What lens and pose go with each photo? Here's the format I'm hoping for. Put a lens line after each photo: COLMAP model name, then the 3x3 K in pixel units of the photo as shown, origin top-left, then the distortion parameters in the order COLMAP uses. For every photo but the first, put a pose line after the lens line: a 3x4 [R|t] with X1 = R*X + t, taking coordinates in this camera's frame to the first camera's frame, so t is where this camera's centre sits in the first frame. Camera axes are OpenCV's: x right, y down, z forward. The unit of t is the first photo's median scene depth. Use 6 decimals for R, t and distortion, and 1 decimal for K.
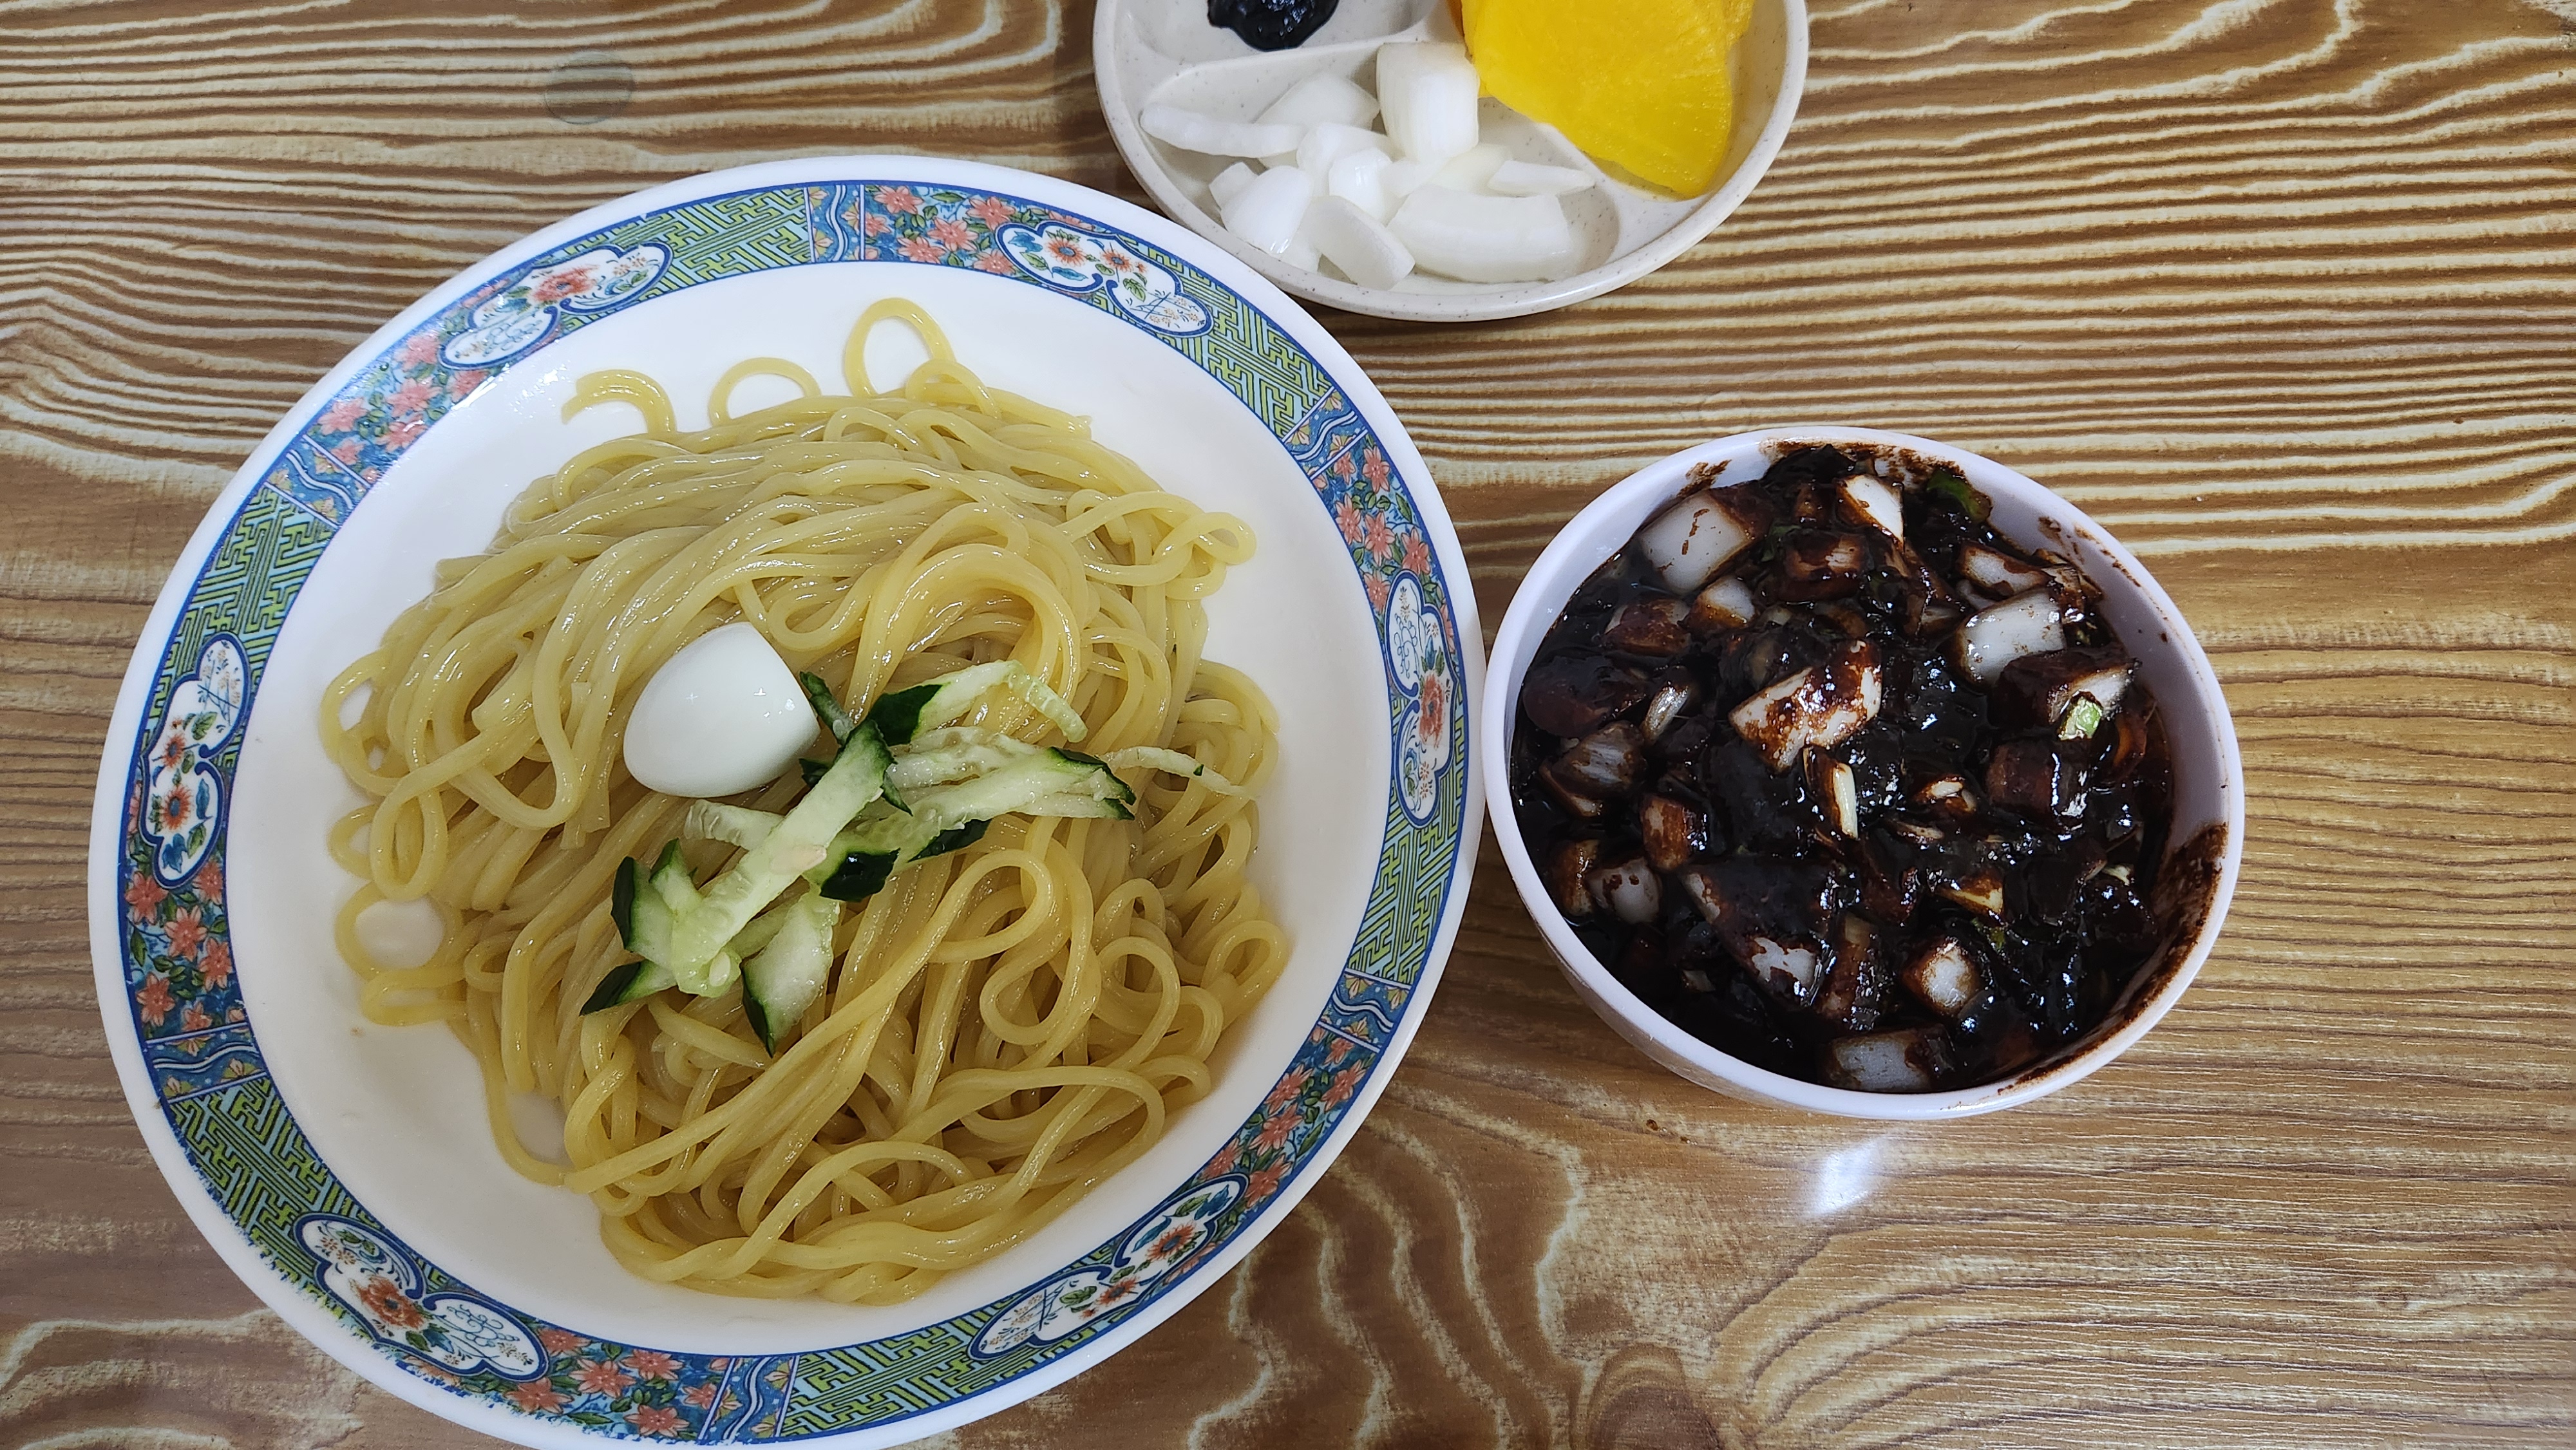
lens RADIAL K [[1743.2, 0, 1253.6], [0, 1743.2, 719.1], [0, 0, 1]] dist [0.042409, -0.047461]
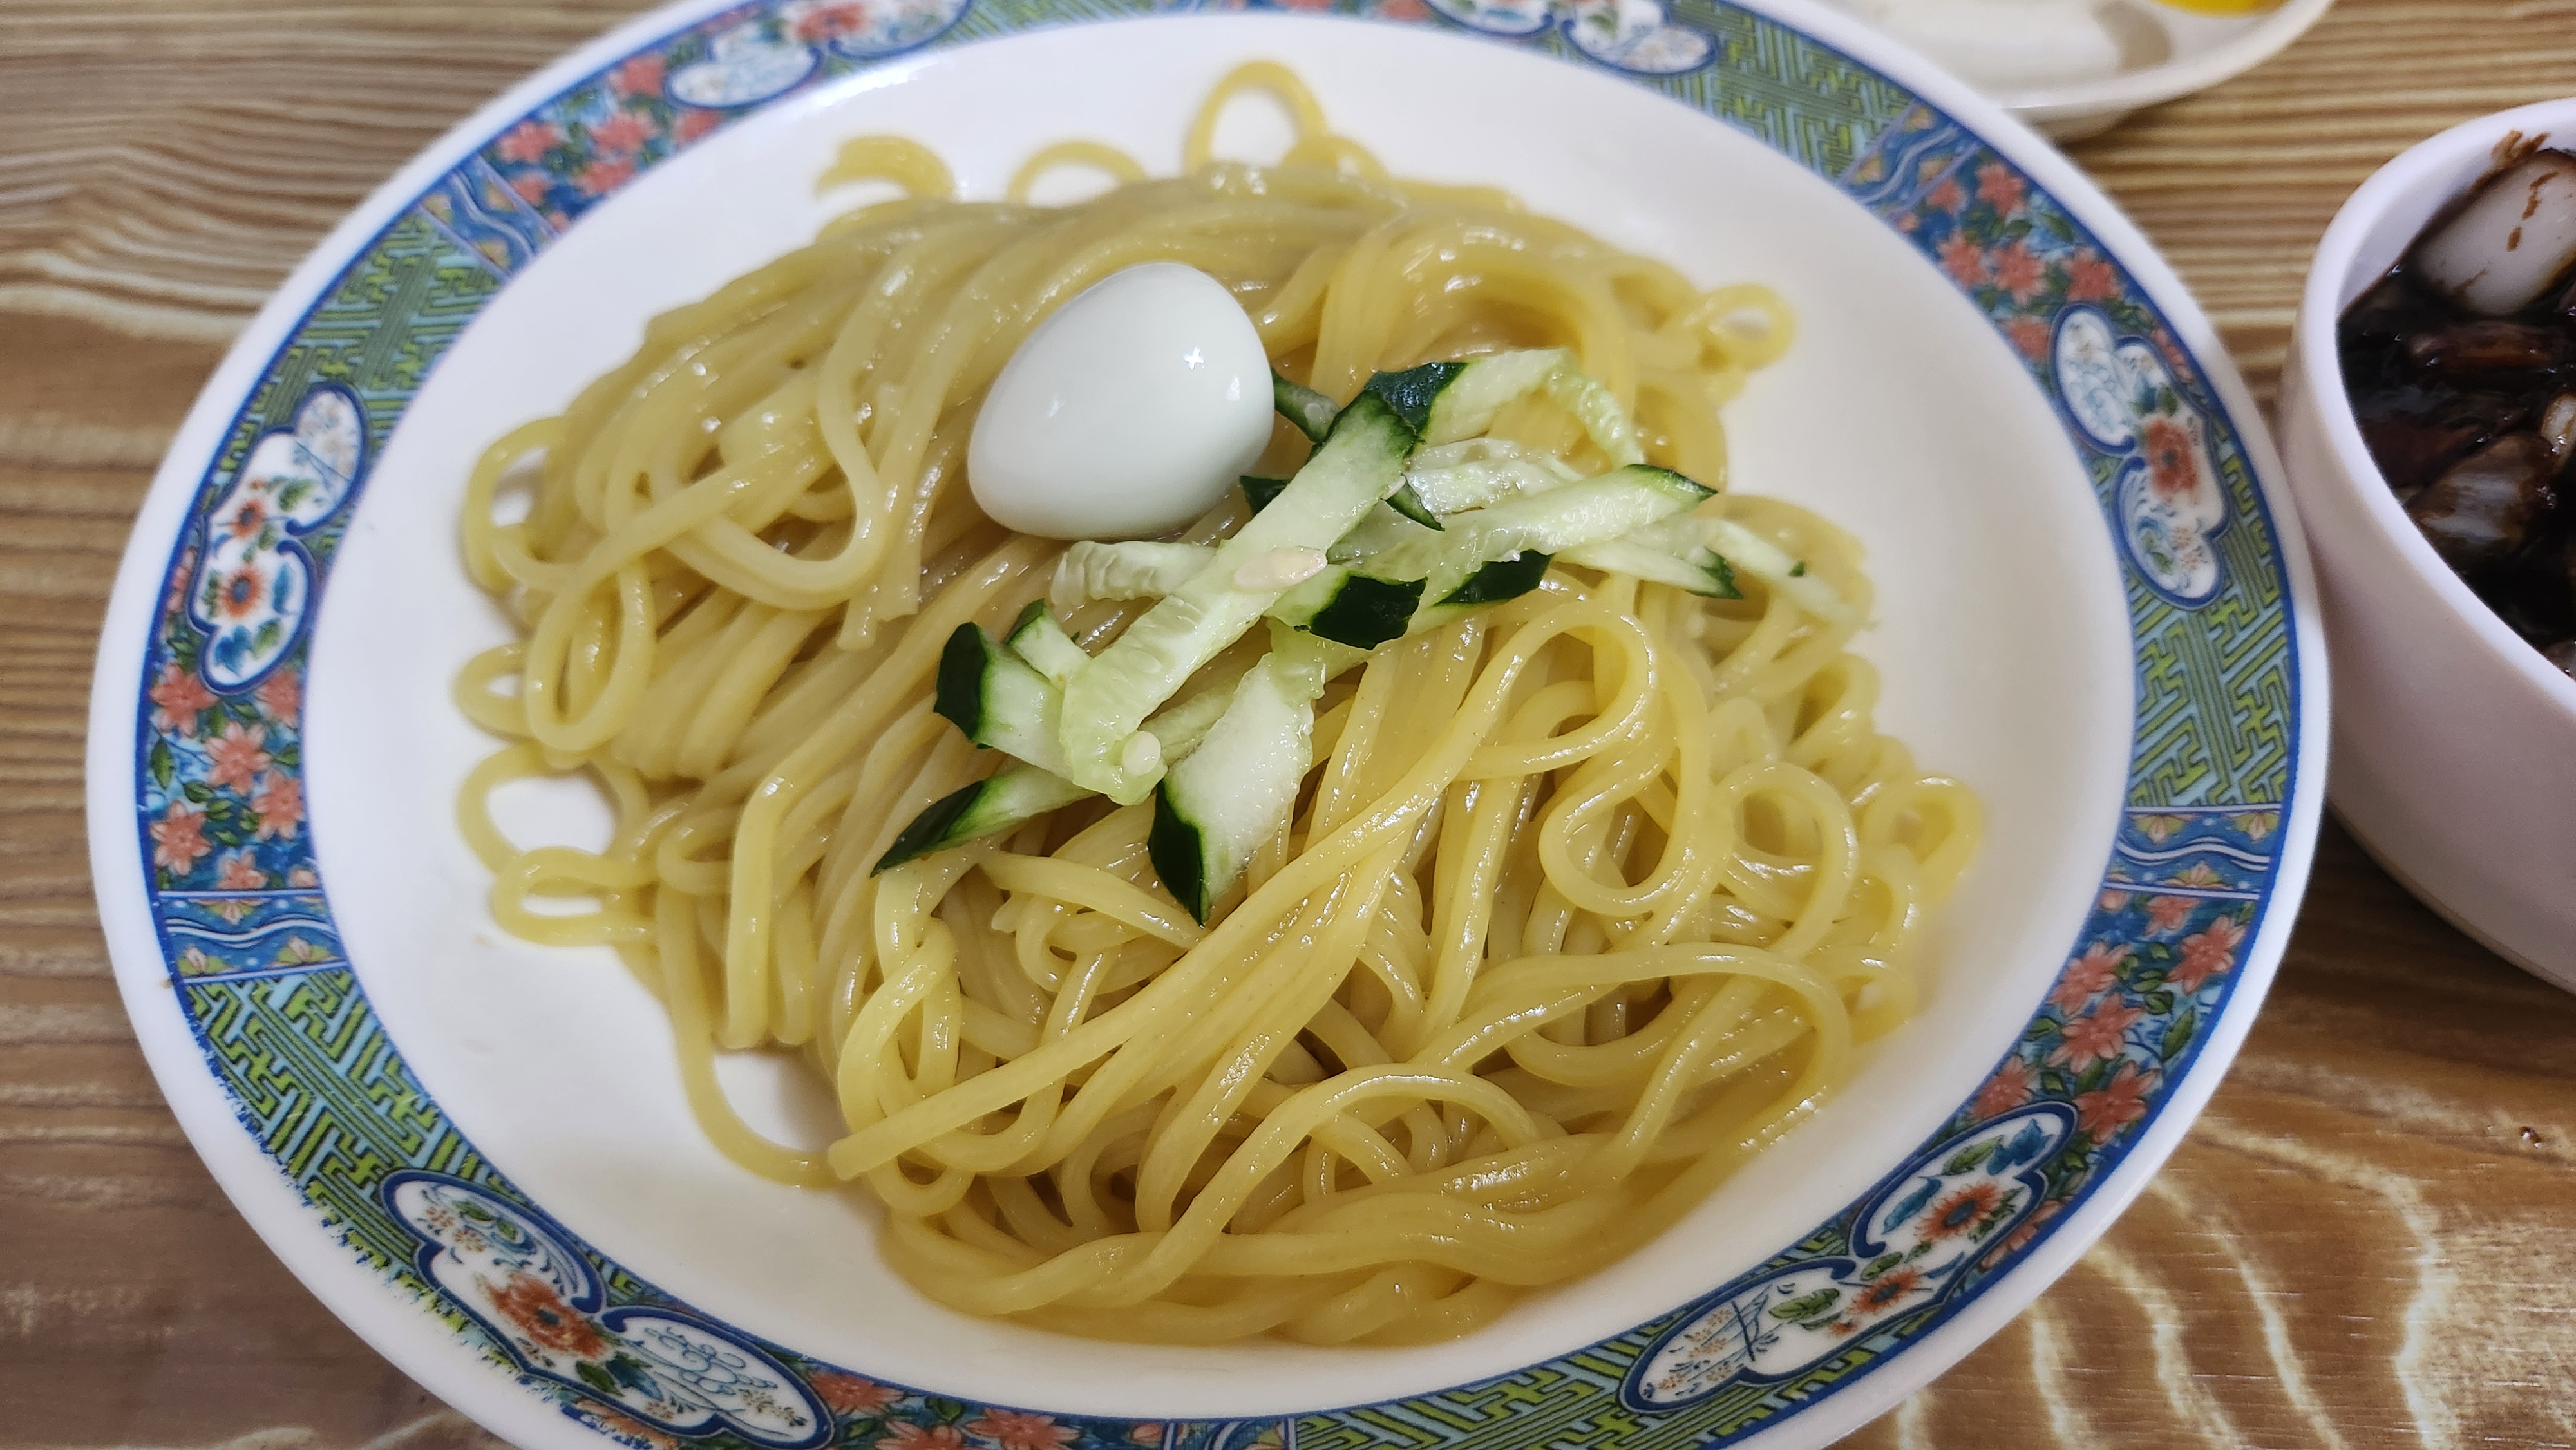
lens RADIAL K [[1806.6, 0, 1264.2], [0, 1806.6, 731.4], [0, 0, 1]] dist [-0.013043, -0.003590]
pose [[0.999803, 0.013224, 0.014790, -0.253855], [-0.009567, 0.974419, -0.224534, 0.255269], [-0.017381, 0.224348, 0.974354, 0.372094]]
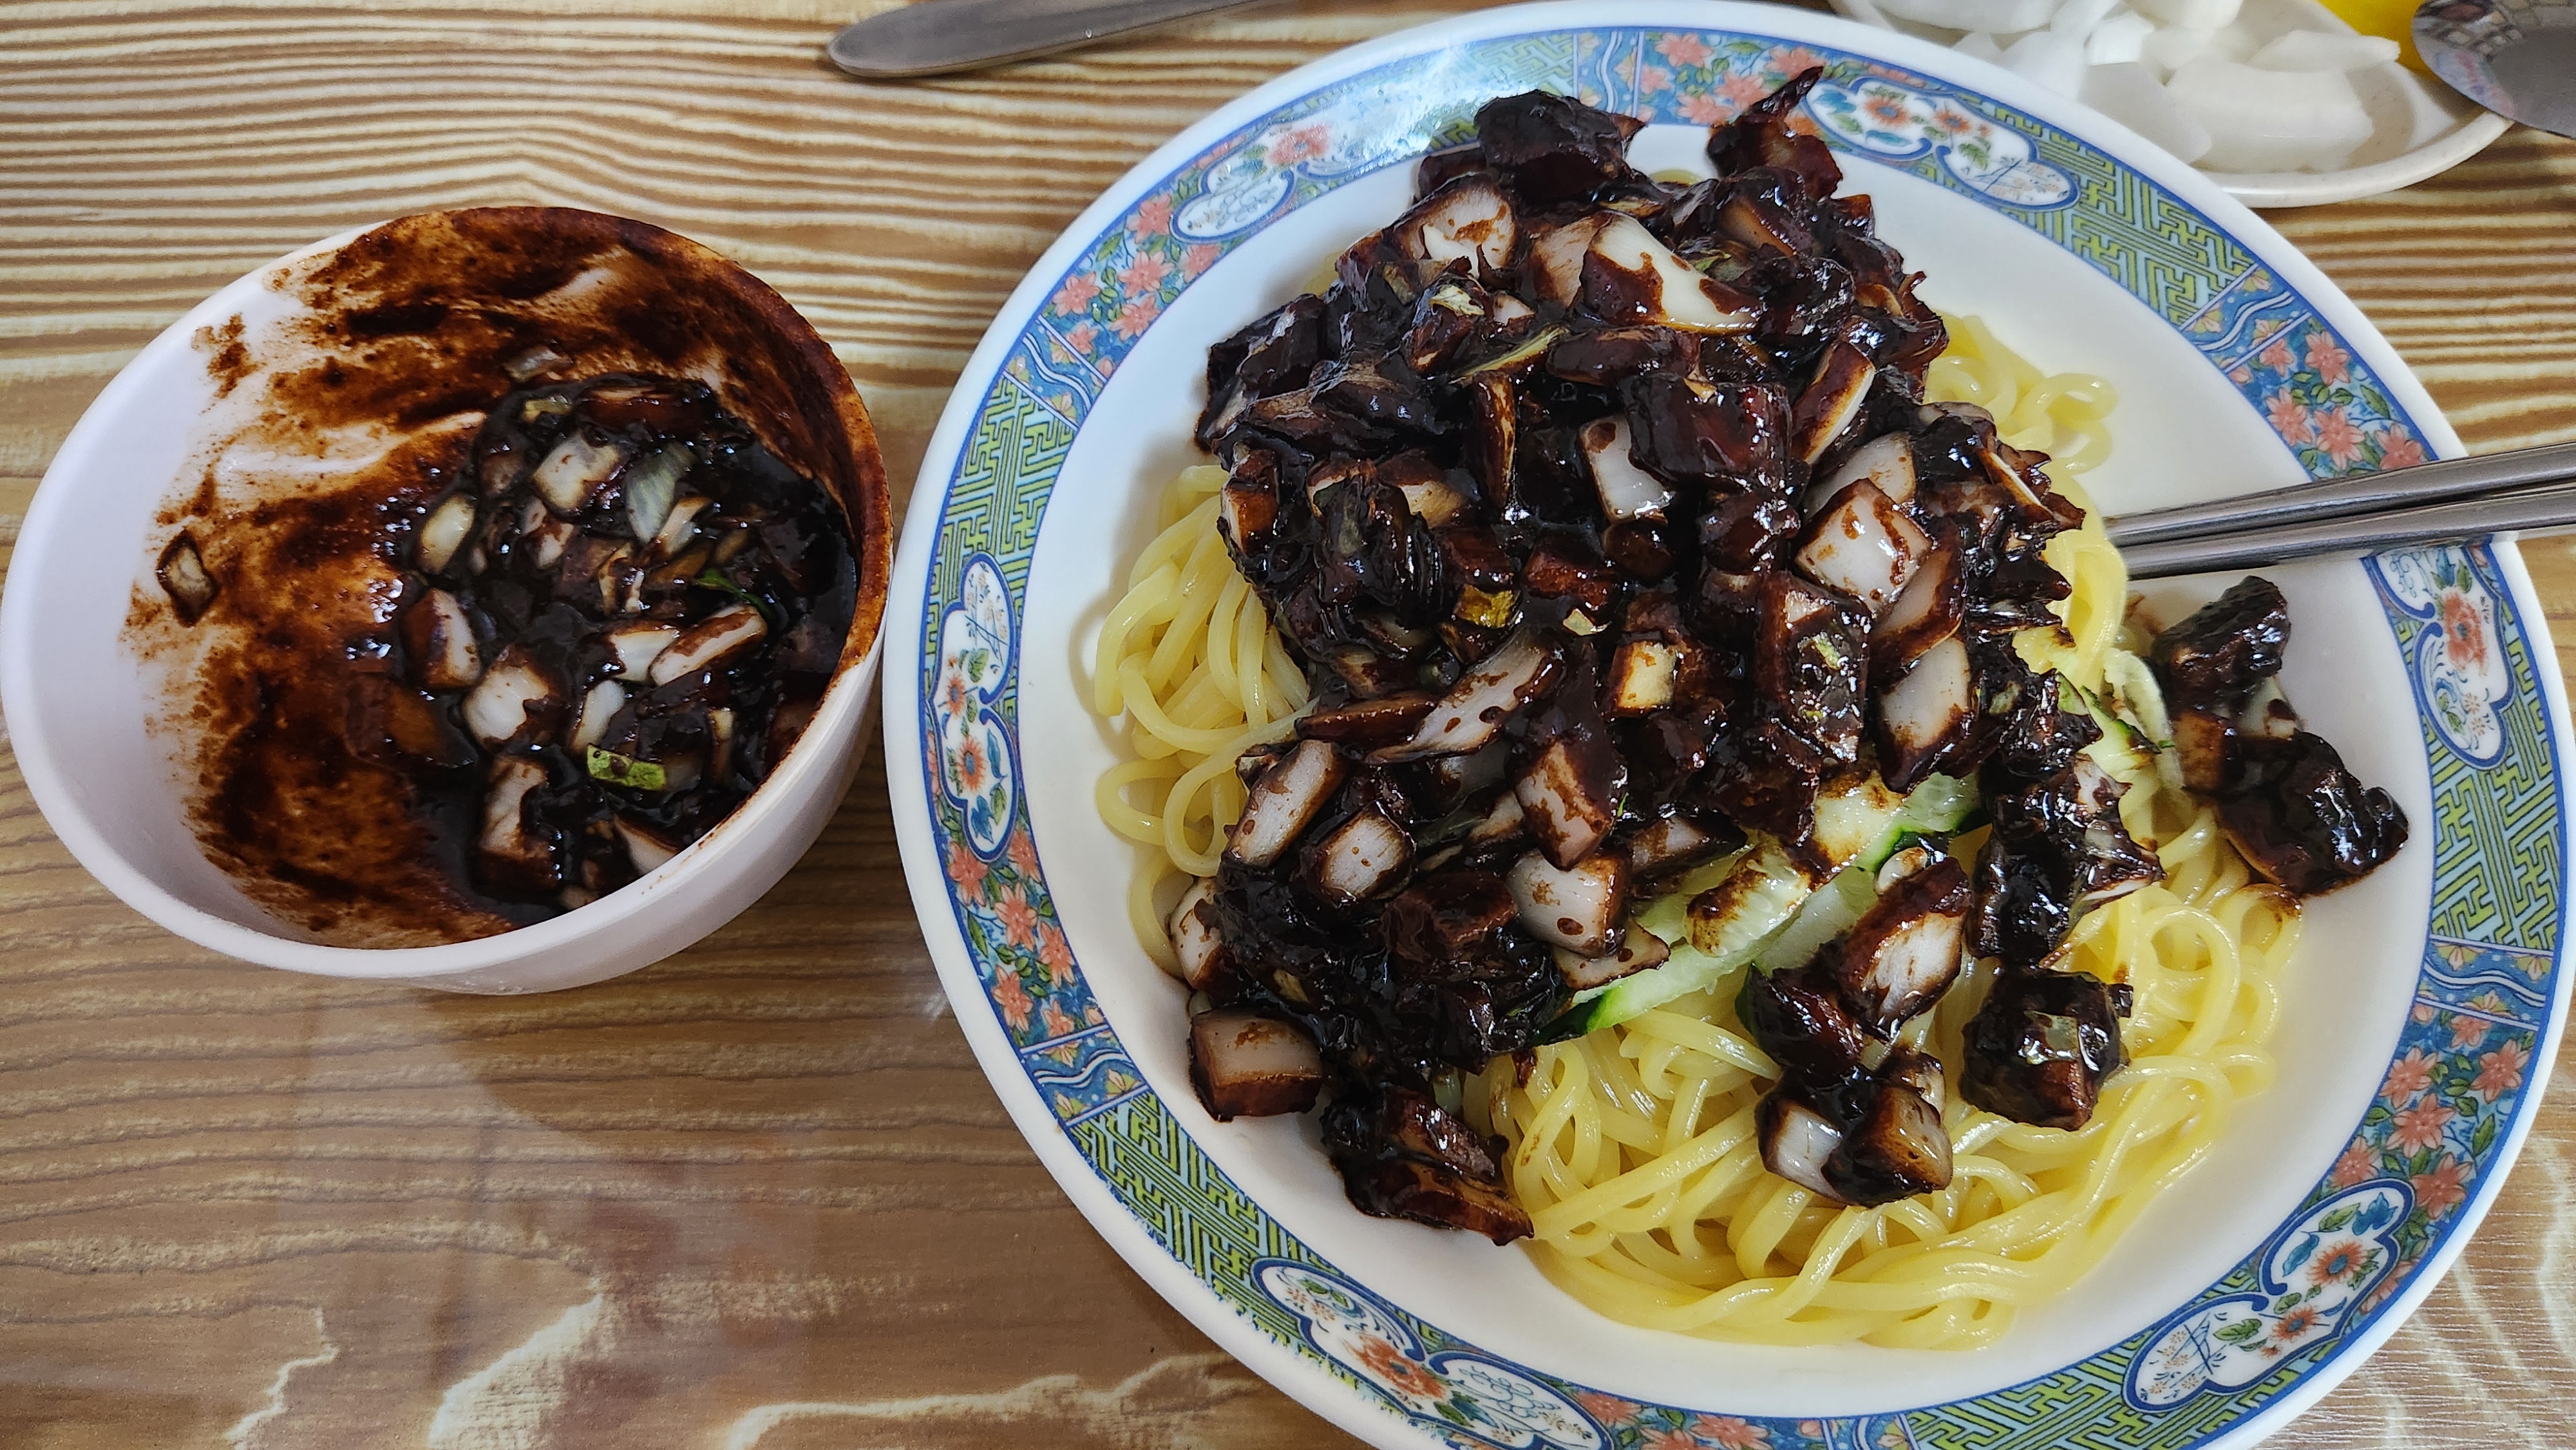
lens RADIAL K [[1775.7, 0, 1274.4], [0, 1775.7, 735.9], [0, 0, 1]] dist [0.036964, -0.055405]
pose [[0.996699, -0.010083, 0.080557, -0.559168], [0.009855, 0.999946, 0.003226, 0.037458], [-0.080585, -0.002421, 0.996745, 0.178565]]
